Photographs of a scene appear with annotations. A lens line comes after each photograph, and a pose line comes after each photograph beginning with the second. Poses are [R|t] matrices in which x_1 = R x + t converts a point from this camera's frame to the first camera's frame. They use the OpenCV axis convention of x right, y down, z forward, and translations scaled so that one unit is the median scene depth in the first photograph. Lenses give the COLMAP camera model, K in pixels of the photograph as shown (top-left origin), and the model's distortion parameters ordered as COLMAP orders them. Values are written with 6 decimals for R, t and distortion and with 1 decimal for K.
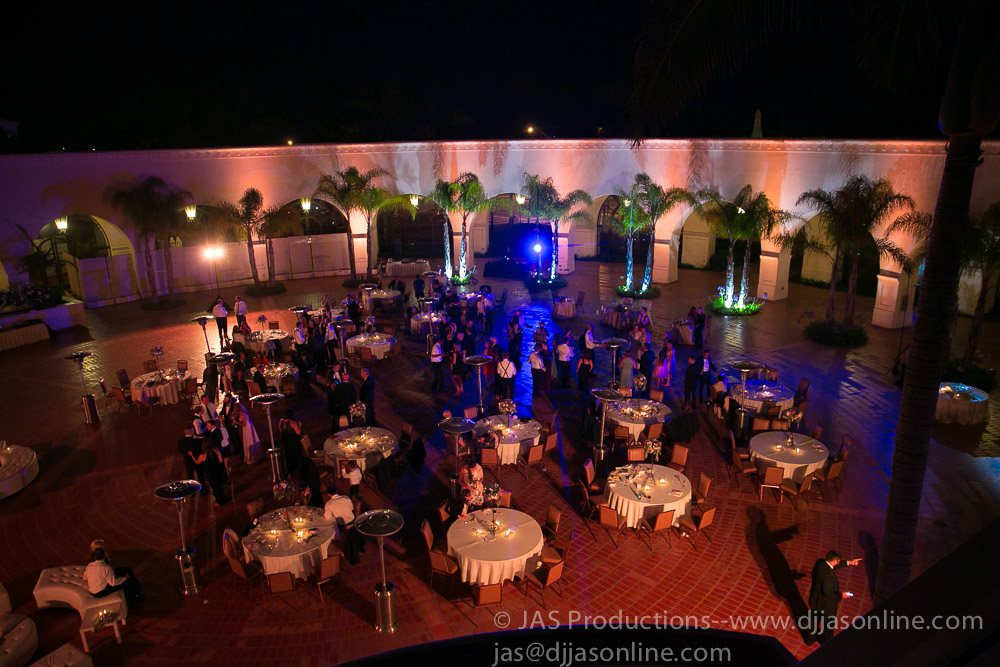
lens RADIAL K [[683.8, 0, 500.0], [0, 683.8, 340.8], [0, 0, 1]] dist [-0.107851, 0.087143]
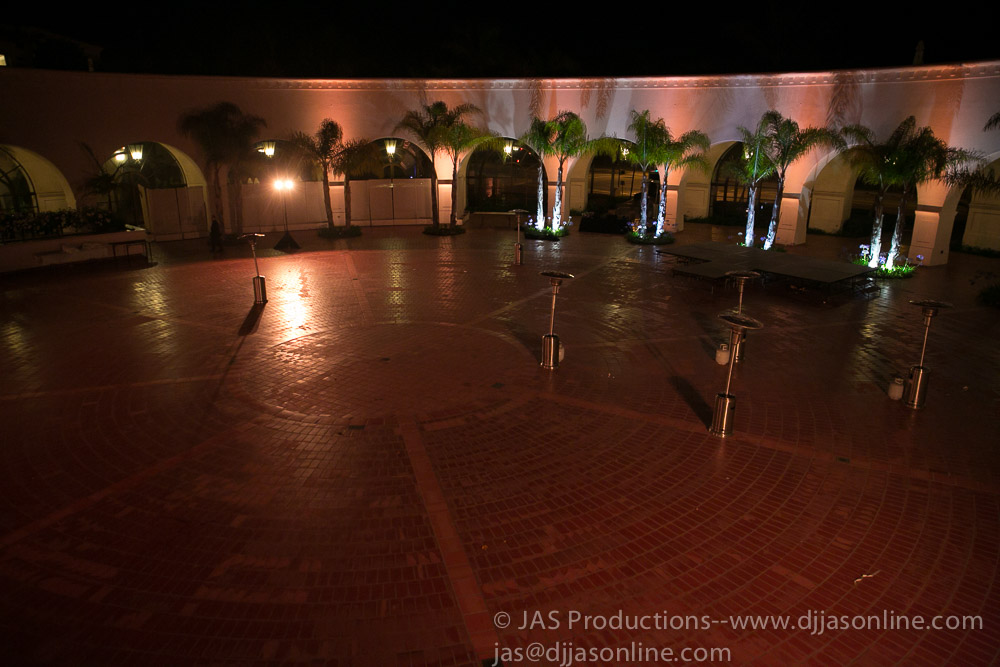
lens RADIAL K [[683.8, 0, 500.0], [0, 683.8, 340.8], [0, 0, 1]] dist [-0.107851, 0.087143]
pose [[0.989247, 0.060227, -0.133278, 0.000684], [-0.059032, 0.998173, 0.012906, 0.046766], [0.133812, -0.004899, 0.990995, 0.112809]]
